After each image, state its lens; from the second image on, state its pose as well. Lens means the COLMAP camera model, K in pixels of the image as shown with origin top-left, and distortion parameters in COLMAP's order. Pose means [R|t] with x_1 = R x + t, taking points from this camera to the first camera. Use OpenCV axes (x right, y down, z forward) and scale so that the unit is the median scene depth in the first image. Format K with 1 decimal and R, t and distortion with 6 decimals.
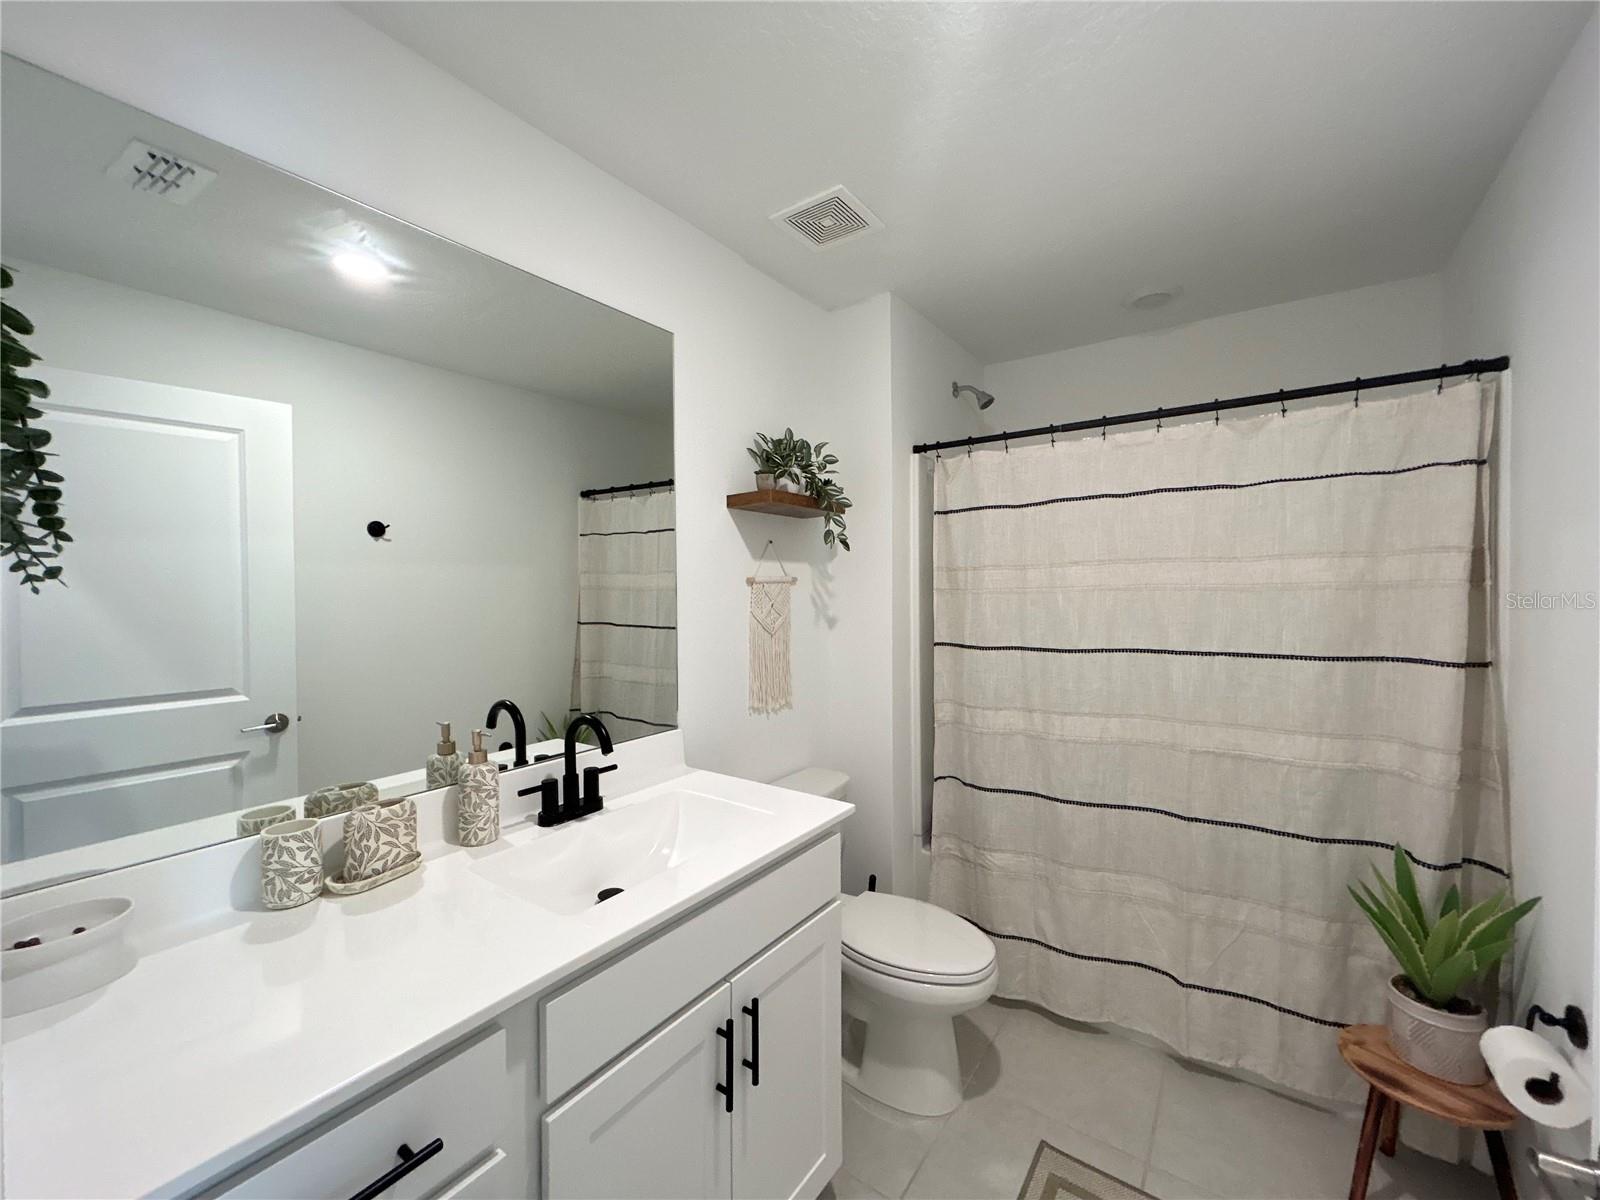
lens RADIAL K [[641.5, 0, 797.7], [0, 641.5, 598.9], [0, 0, 1]] dist [-0.000298, 0.000646]
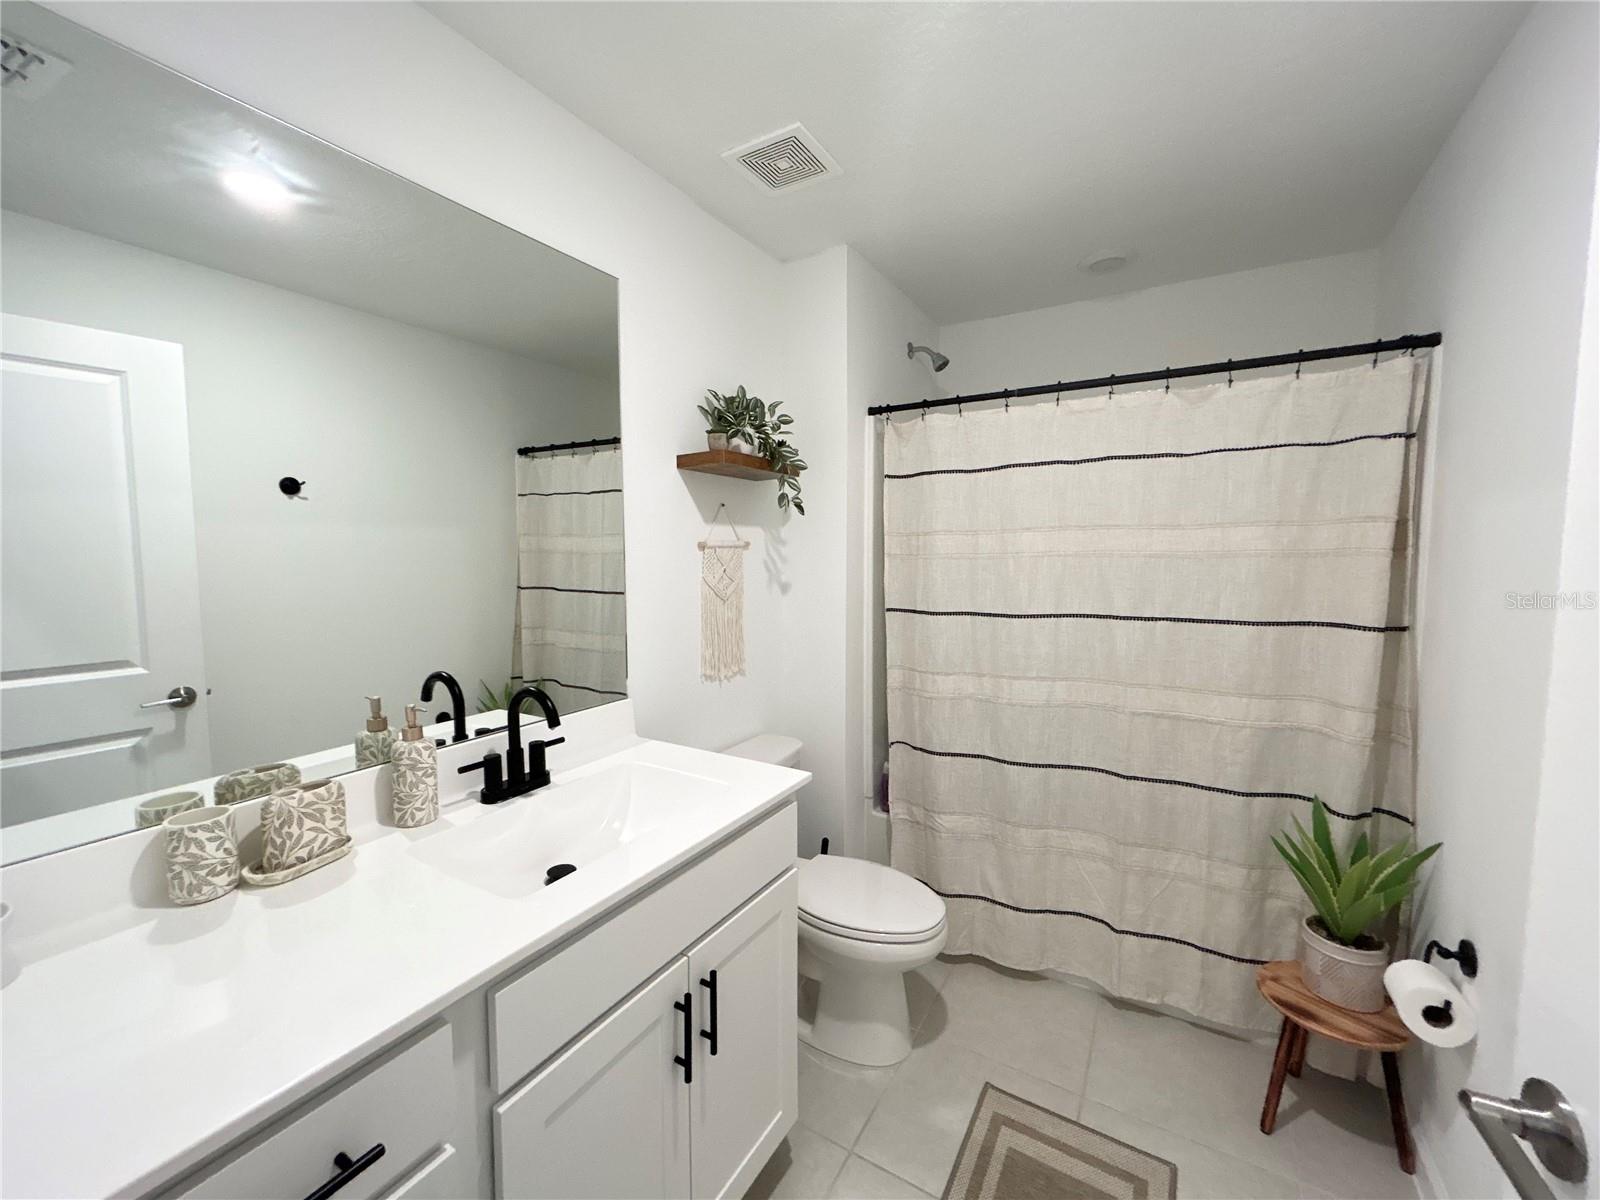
lens RADIAL K [[641.5, 0, 797.7], [0, 641.5, 598.9], [0, 0, 1]] dist [-0.000298, 0.000646]
pose [[0.996586, -0.000993, 0.082554, -0.013726], [-0.003698, 0.998387, 0.056651, -0.003723], [-0.082477, -0.056762, 0.994975, 0.030315]]
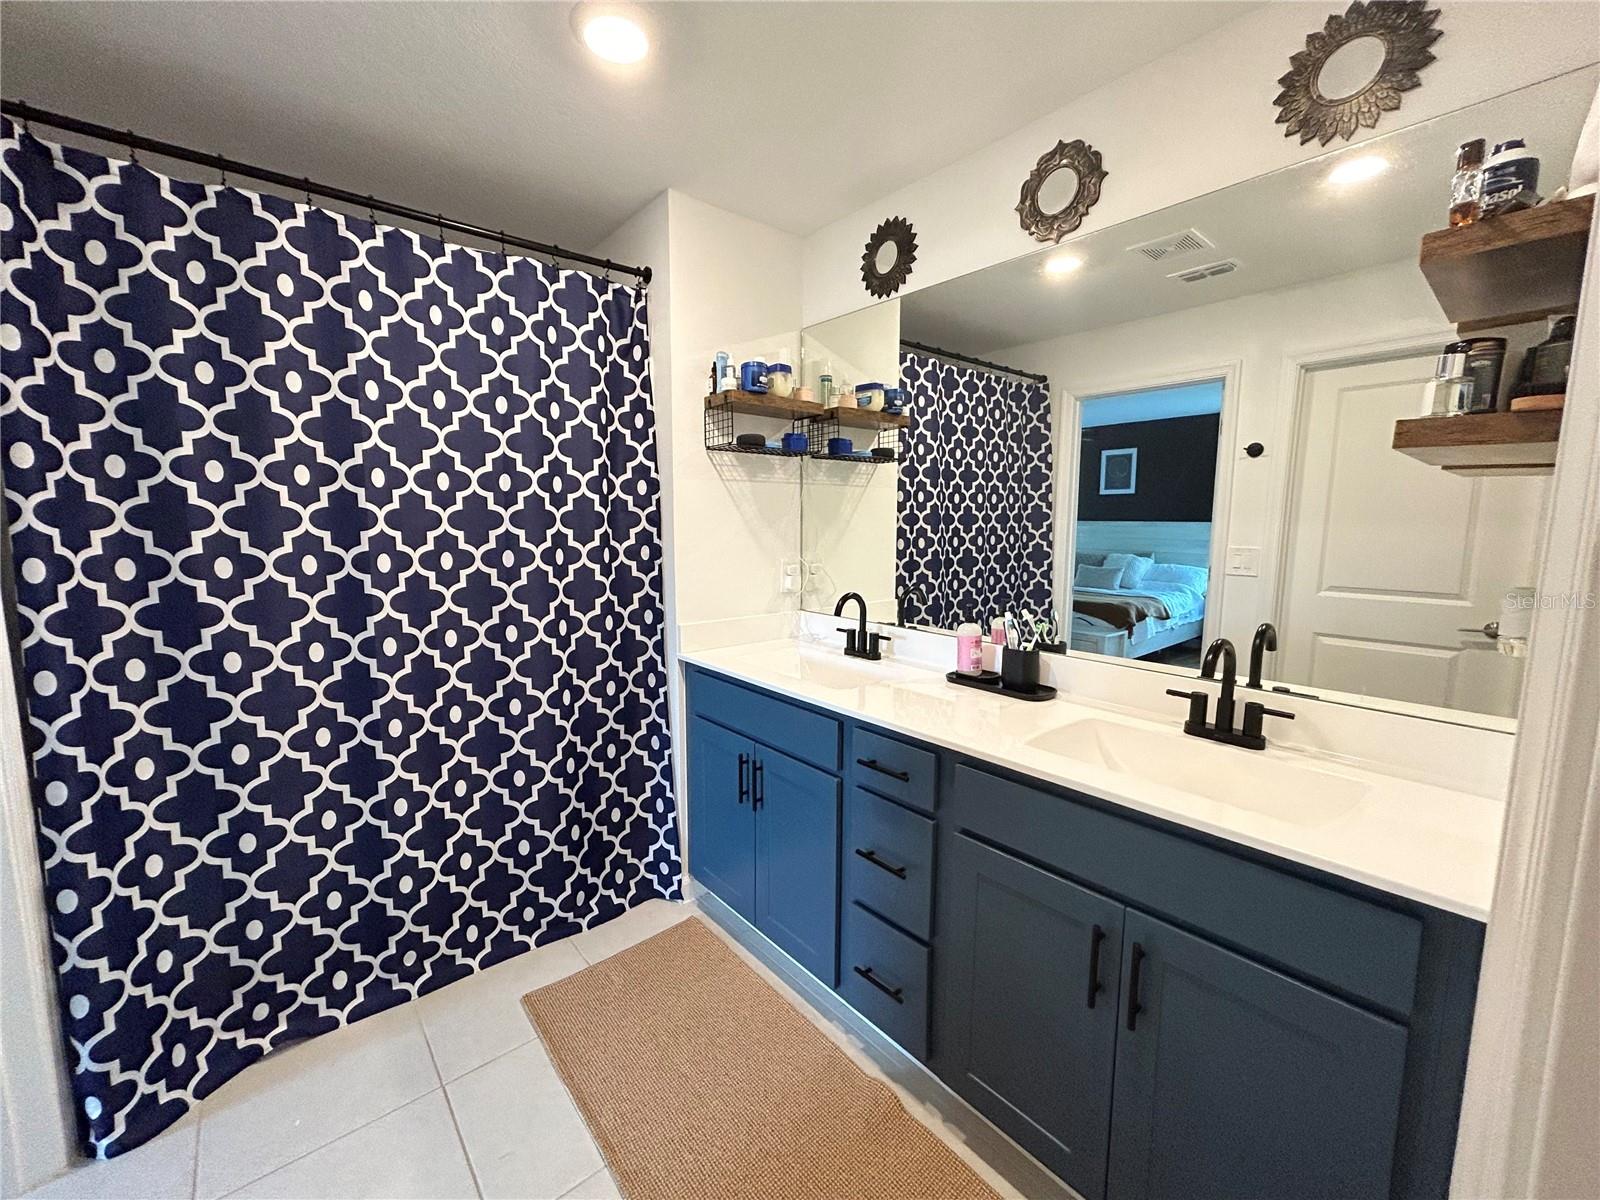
lens RADIAL K [[645.4, 0, 803.3], [0, 645.4, 600.2], [0, 0, 1]] dist [-0.000001, 0.000064]
pose [[-0.224318, 0.125040, -0.966461, 0.696754], [-0.021096, 0.990879, 0.133096, 0.005305], [0.974288, 0.050244, -0.219634, 0.545318]]
